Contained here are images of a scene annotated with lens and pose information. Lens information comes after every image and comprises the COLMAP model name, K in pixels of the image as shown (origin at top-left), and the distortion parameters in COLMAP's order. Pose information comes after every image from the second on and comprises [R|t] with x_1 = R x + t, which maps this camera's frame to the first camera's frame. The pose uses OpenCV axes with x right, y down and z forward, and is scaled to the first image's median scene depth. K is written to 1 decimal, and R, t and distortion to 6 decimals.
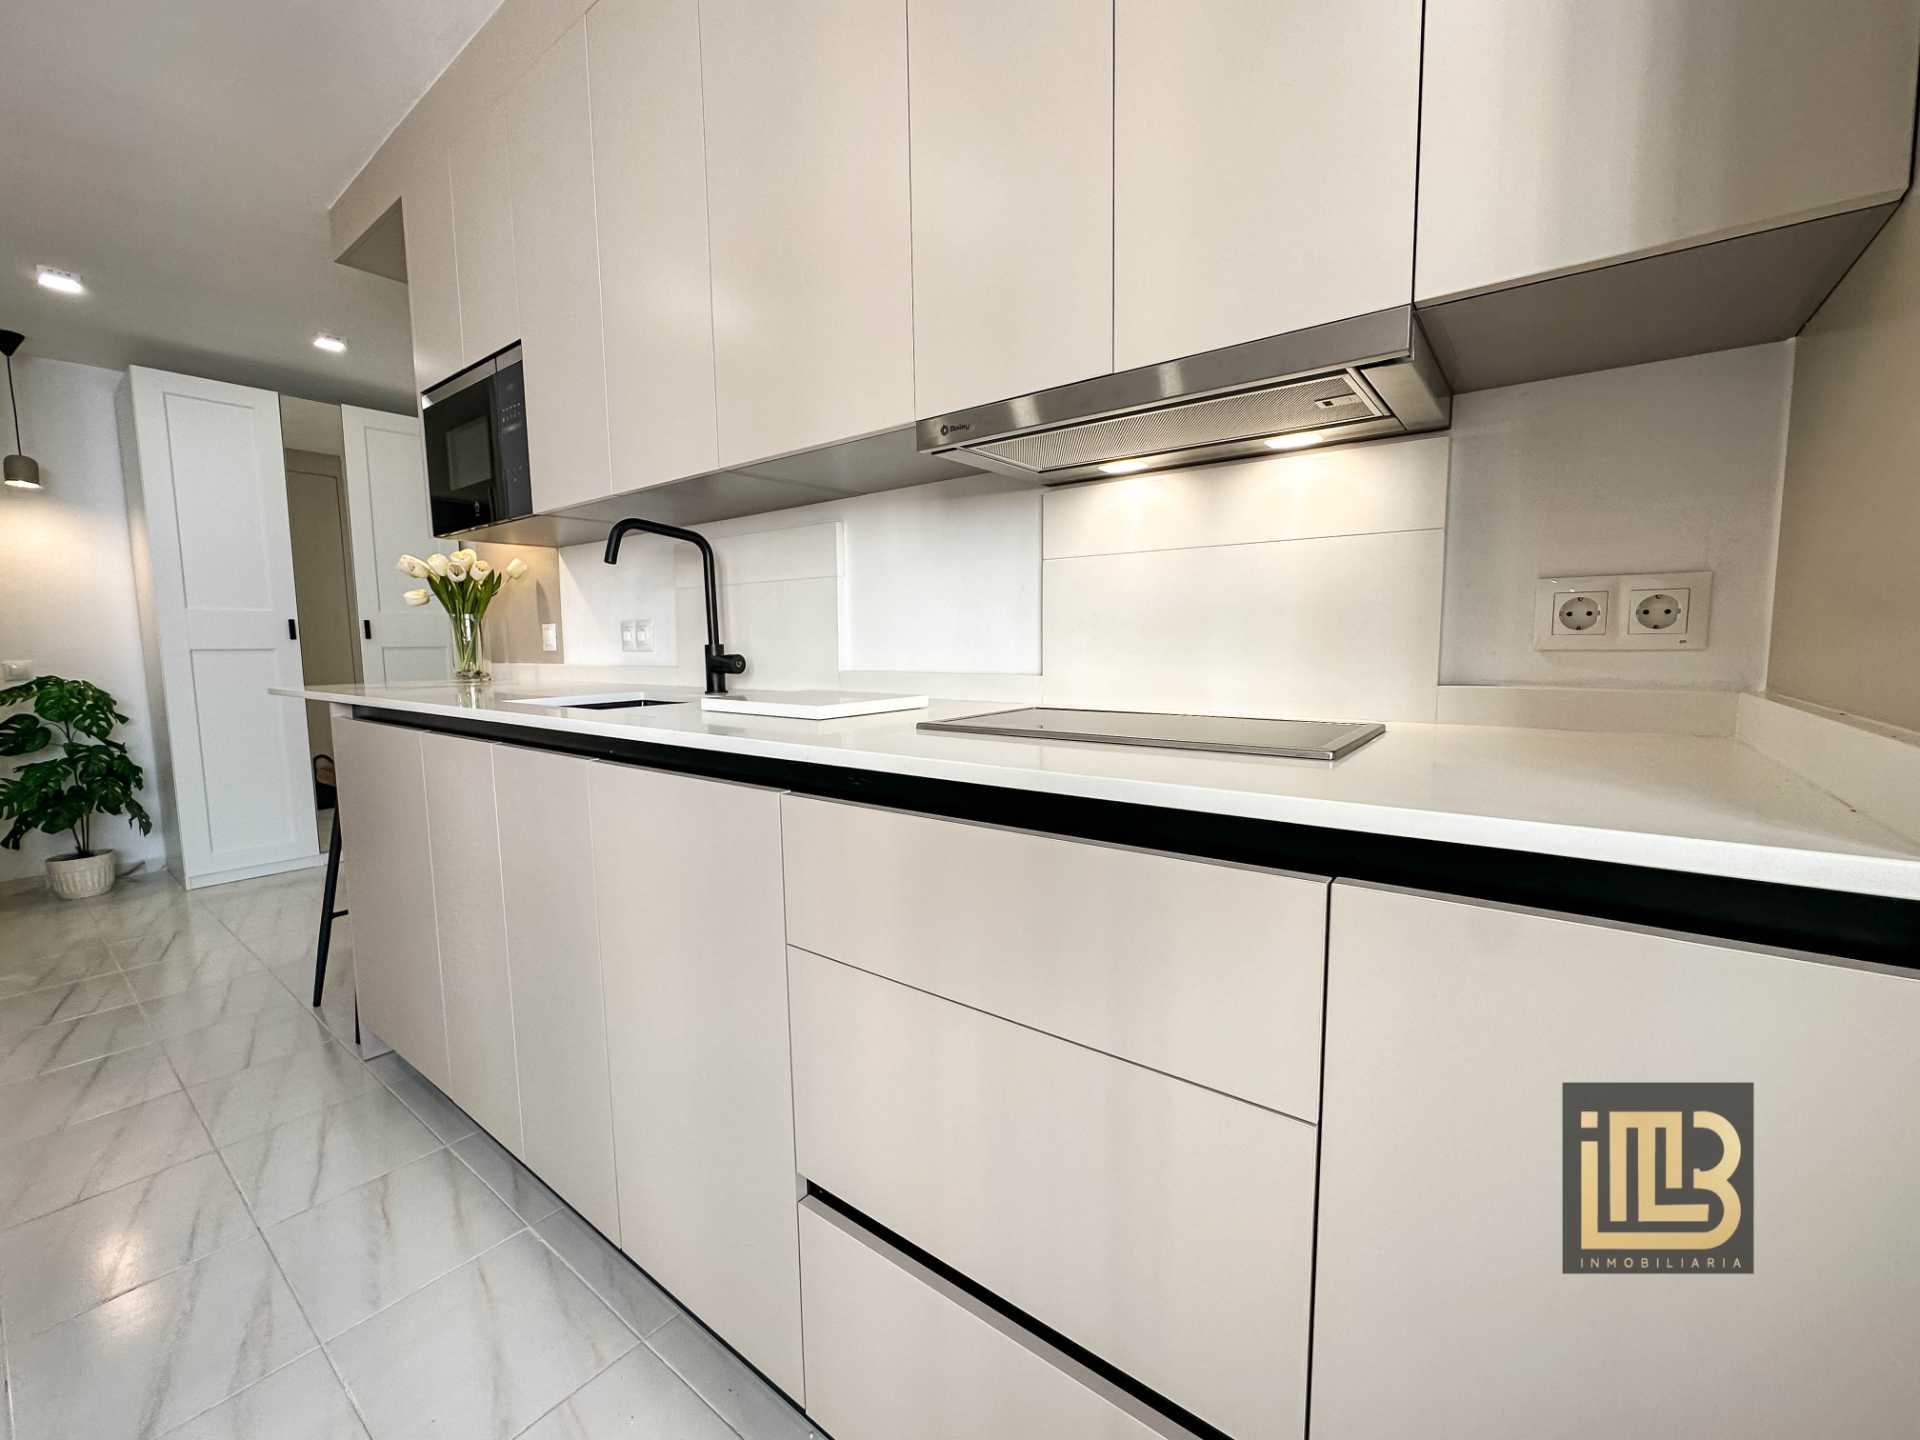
lens RADIAL K [[778.7, 0, 958.1], [0, 778.7, 718.9], [0, 0, 1]] dist [-0.016399, 0.004963]
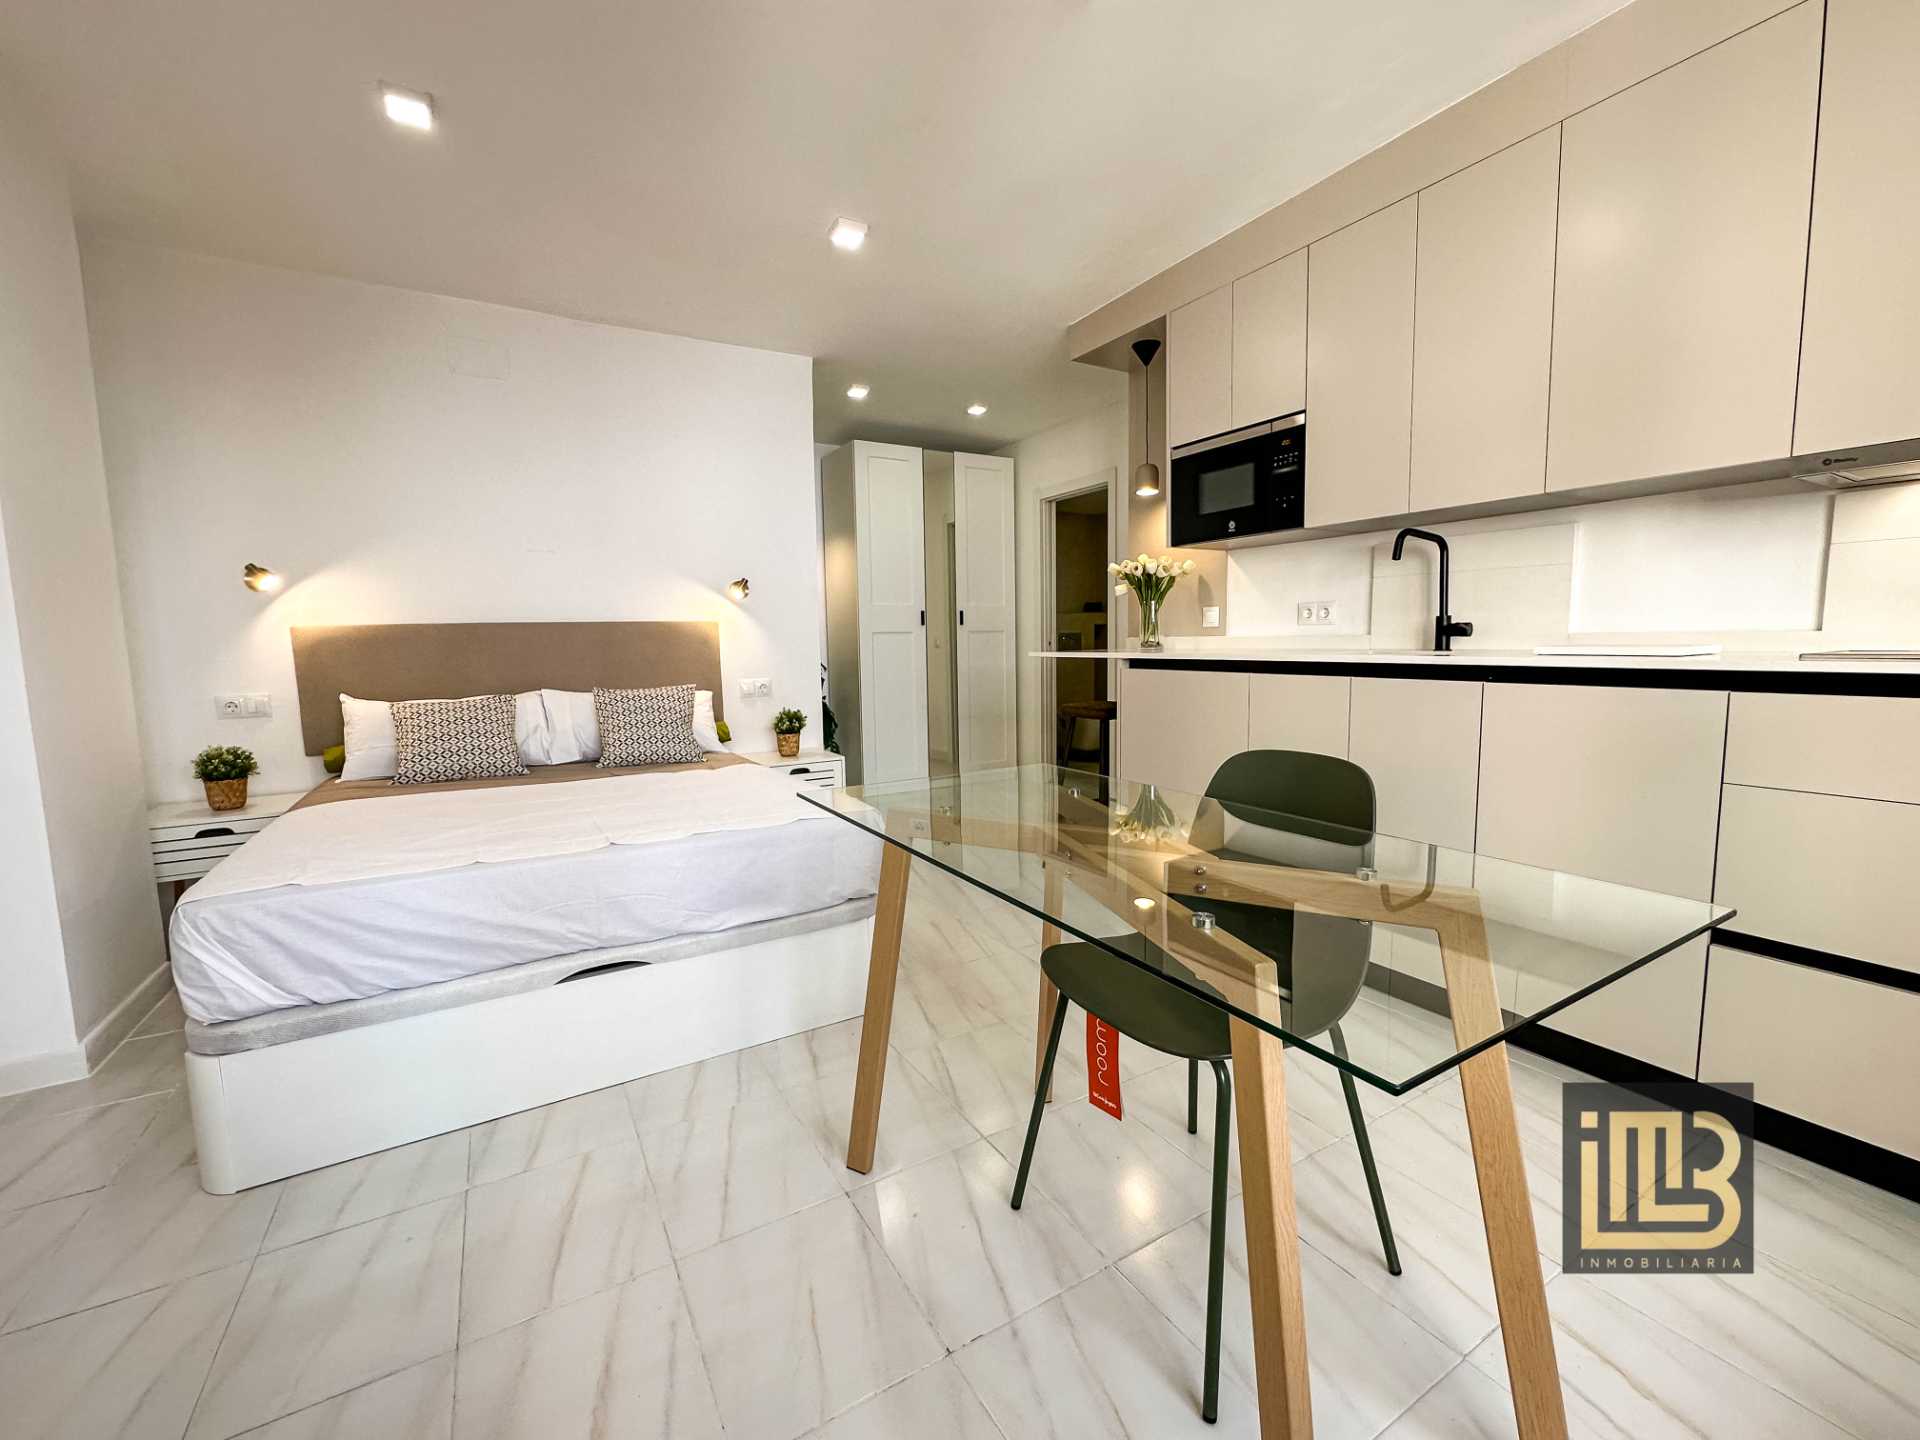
lens RADIAL K [[778.7, 0, 958.1], [0, 778.7, 718.9], [0, 0, 1]] dist [-0.016399, 0.004963]
pose [[0.927833, 0.032275, -0.371596, -0.316600], [-0.028338, 0.999470, 0.016052, 0.047815], [0.371917, -0.004363, 0.928256, -0.320060]]
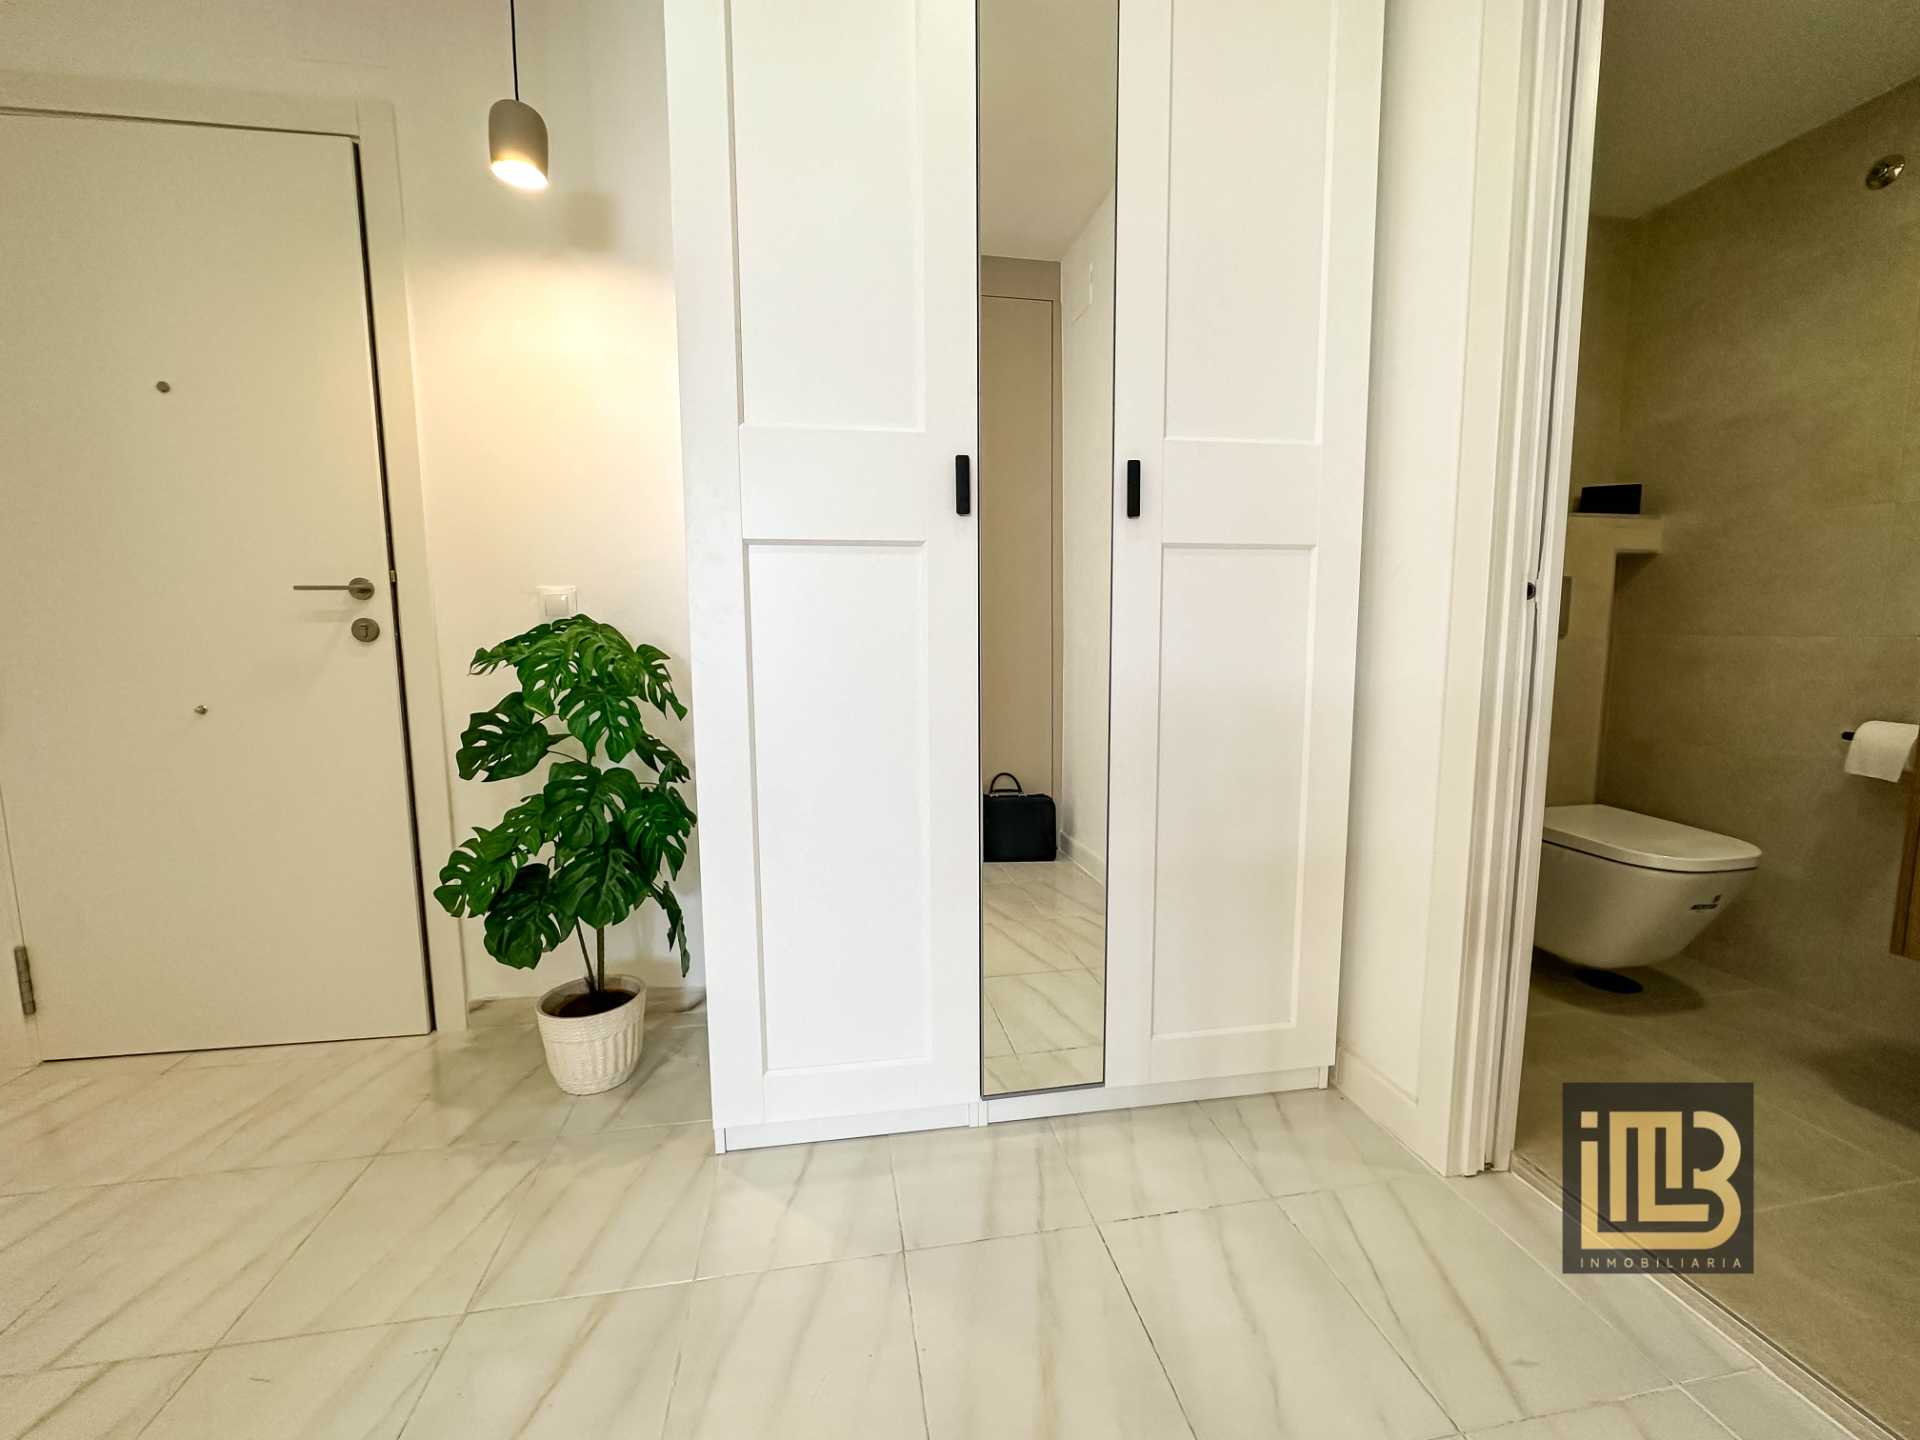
lens RADIAL K [[778.7, 0, 958.1], [0, 778.7, 718.9], [0, 0, 1]] dist [-0.016399, 0.004963]
pose [[0.740618, 0.080509, -0.667086, -0.712056], [-0.065403, 0.996719, 0.047679, -0.031619], [0.668736, 0.008318, 0.743454, 0.845355]]
